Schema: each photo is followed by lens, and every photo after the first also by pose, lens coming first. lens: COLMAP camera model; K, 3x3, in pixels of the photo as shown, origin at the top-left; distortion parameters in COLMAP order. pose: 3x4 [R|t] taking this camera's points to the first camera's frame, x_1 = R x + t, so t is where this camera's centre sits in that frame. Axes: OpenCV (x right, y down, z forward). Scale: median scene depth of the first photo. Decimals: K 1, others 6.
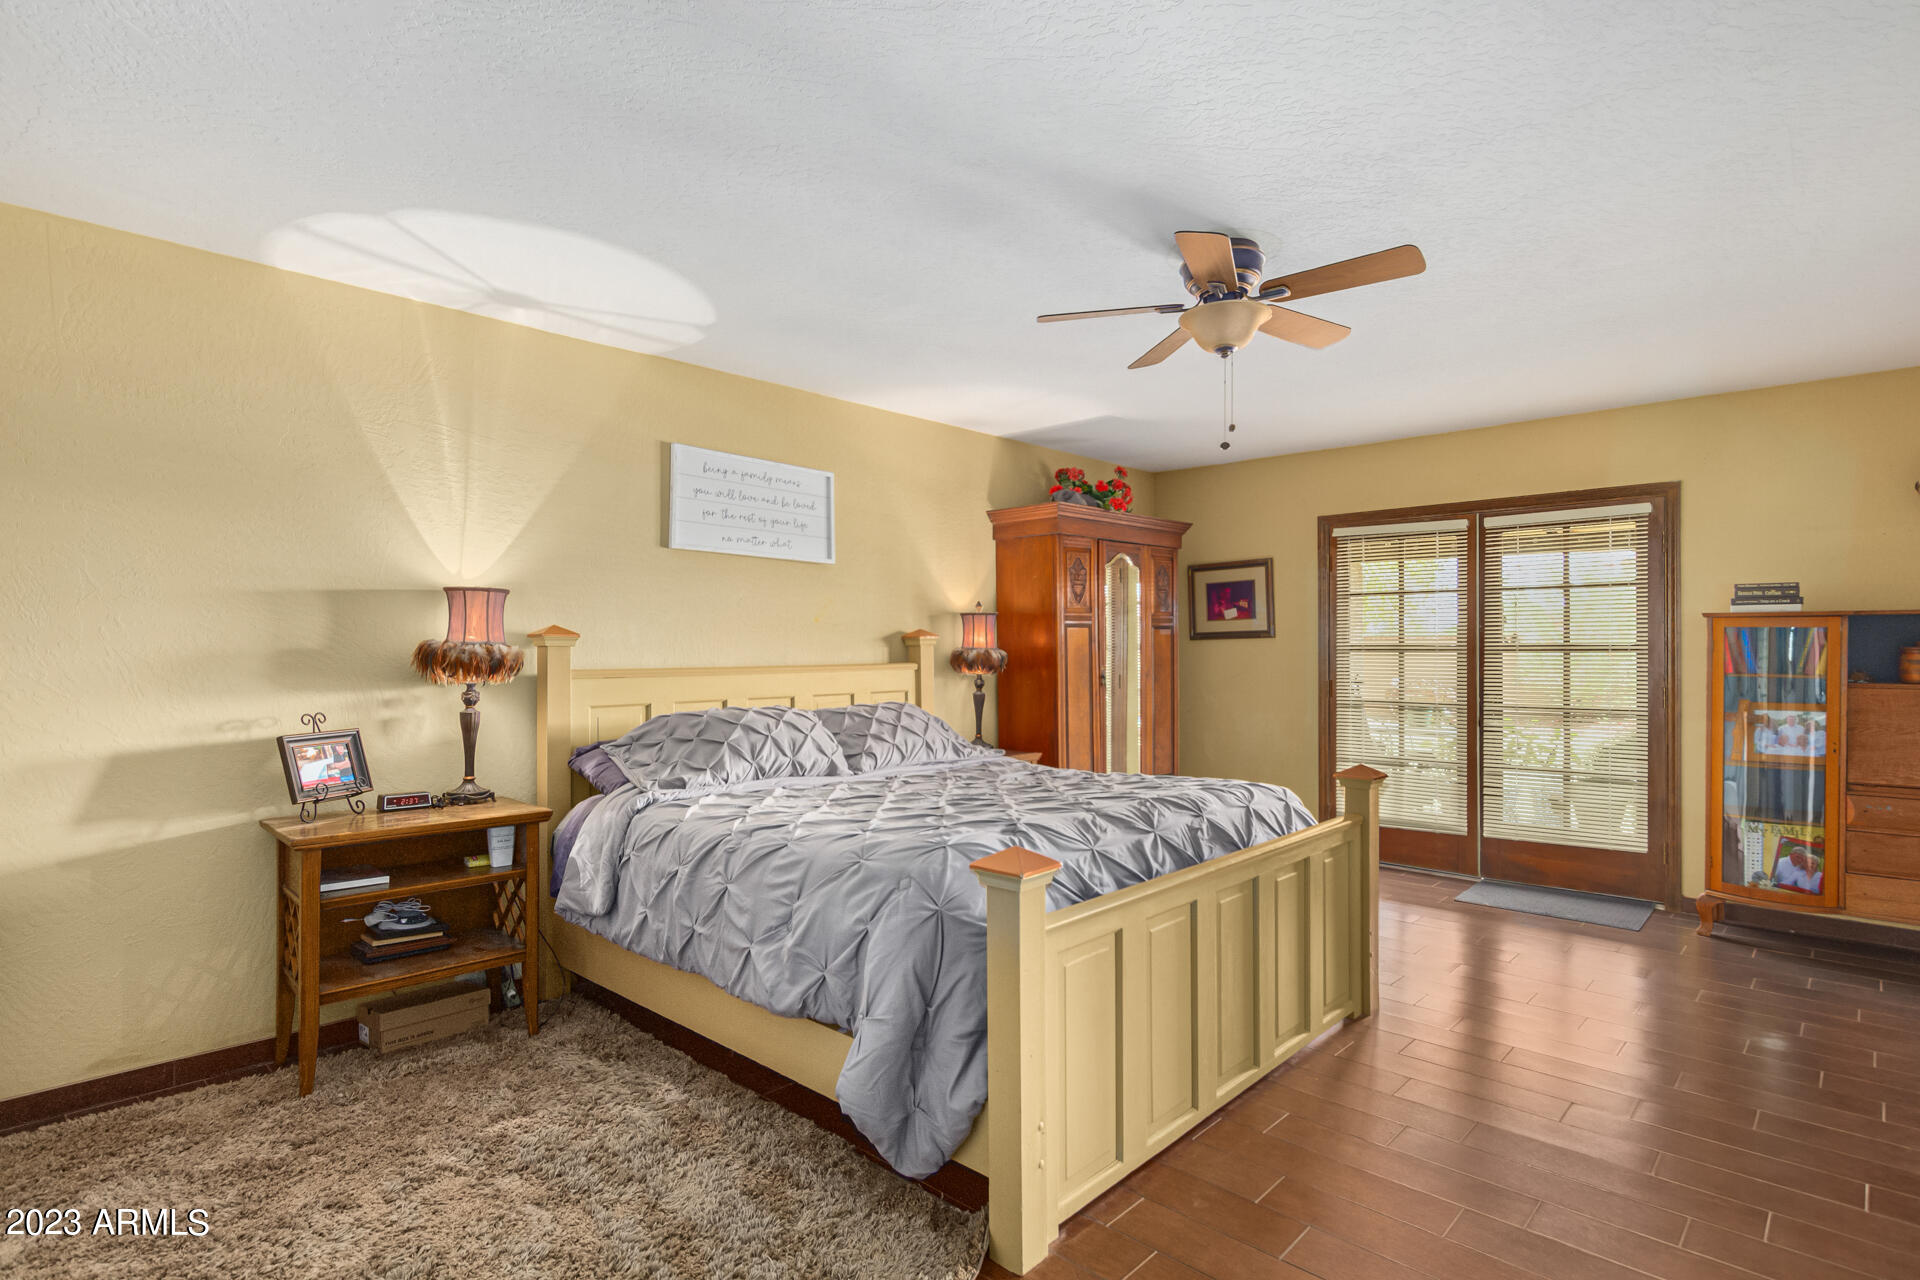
lens RADIAL K [[976.5, 0, 963.7], [0, 976.5, 635.6], [0, 0, 1]] dist [0.013836, 0.000302]
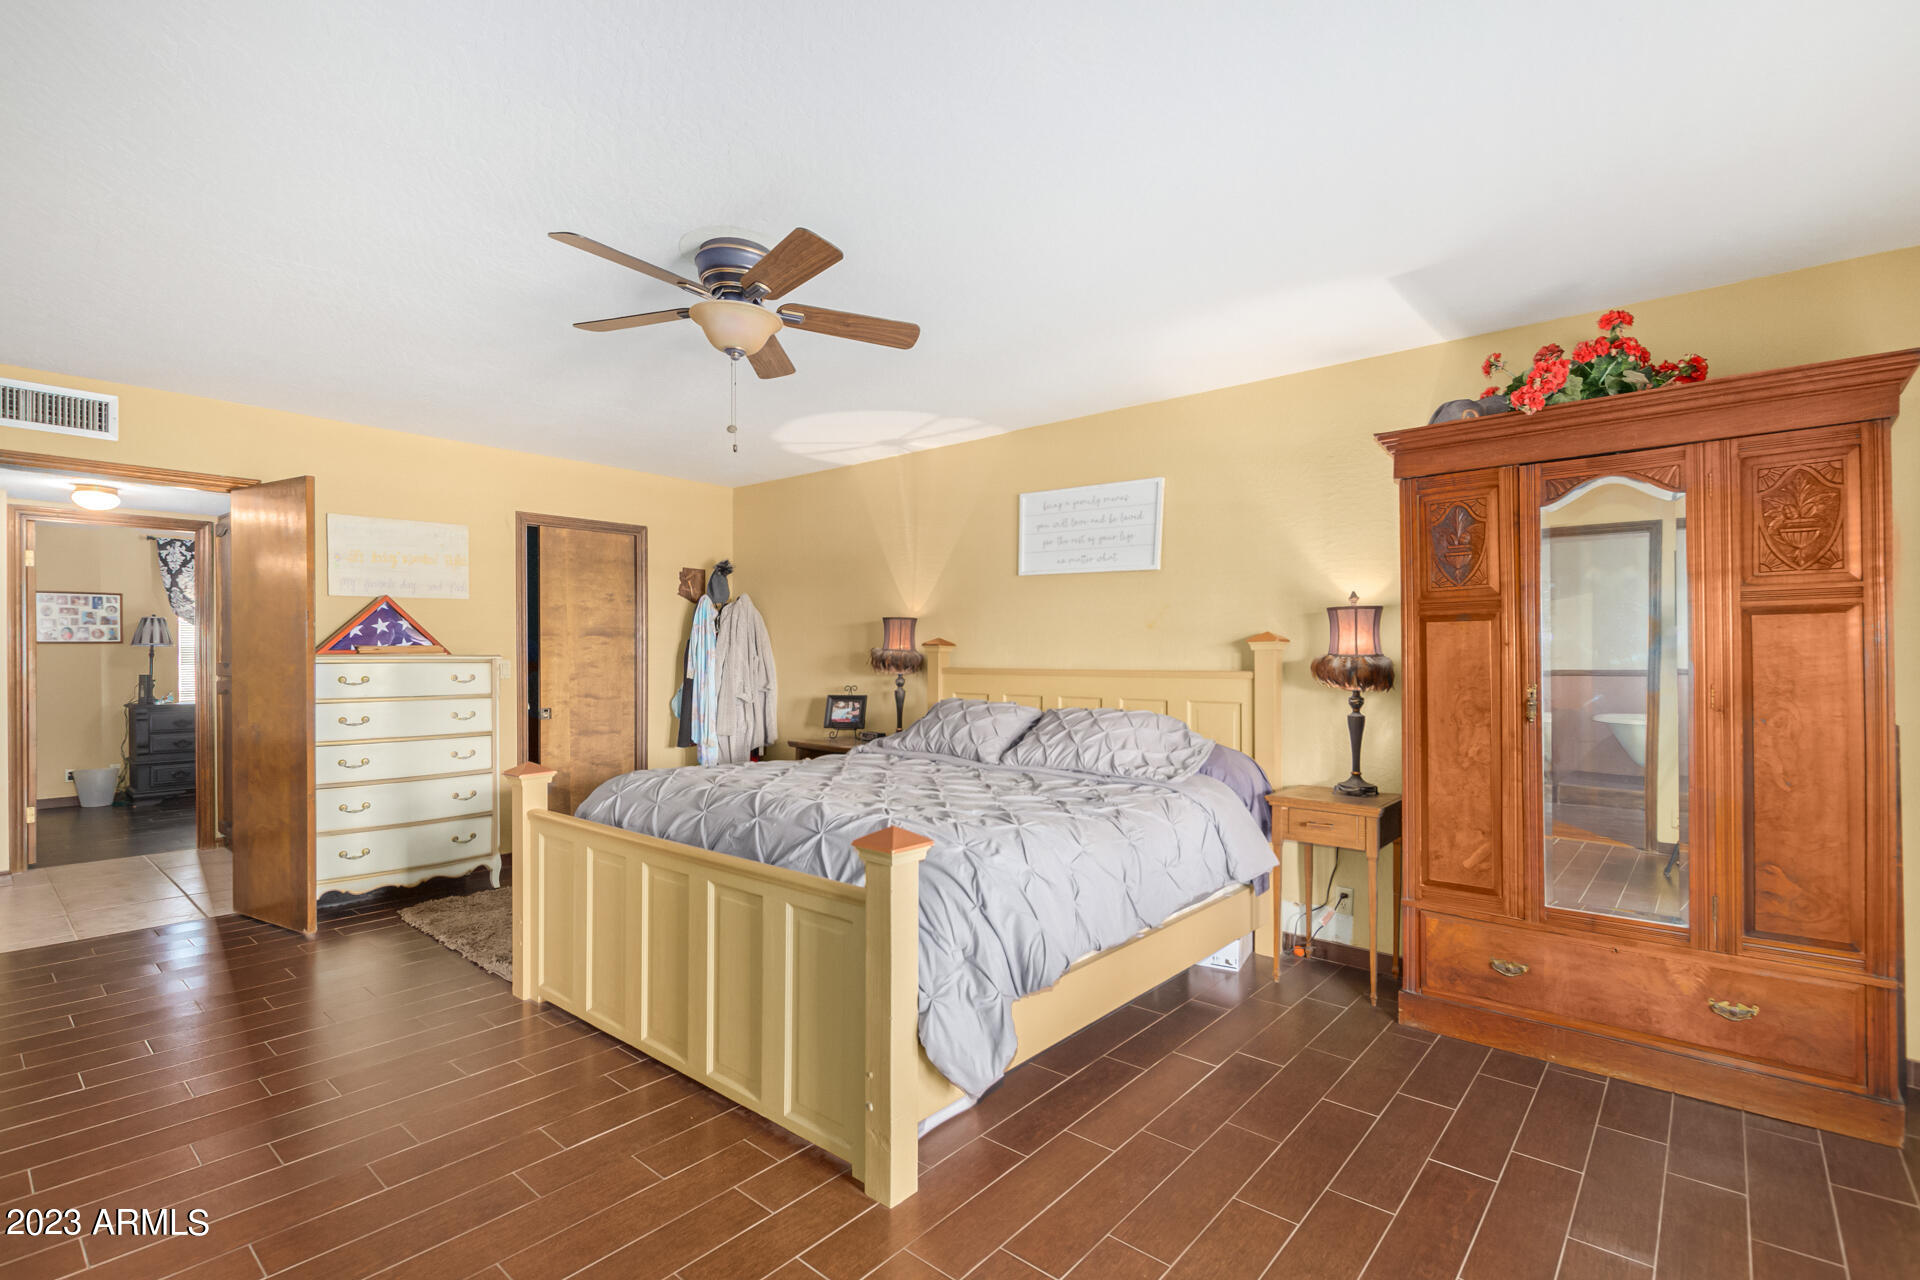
lens RADIAL K [[866.4, 0, 955.2], [0, 866.4, 655.4], [0, 0, 1]] dist [-0.000727, -0.000521]
pose [[0.054412, -0.005065, -0.998506, 0.774925], [0.001936, 0.999986, -0.004967, 0.019272], [0.998517, -0.001663, 0.054421, 0.791517]]
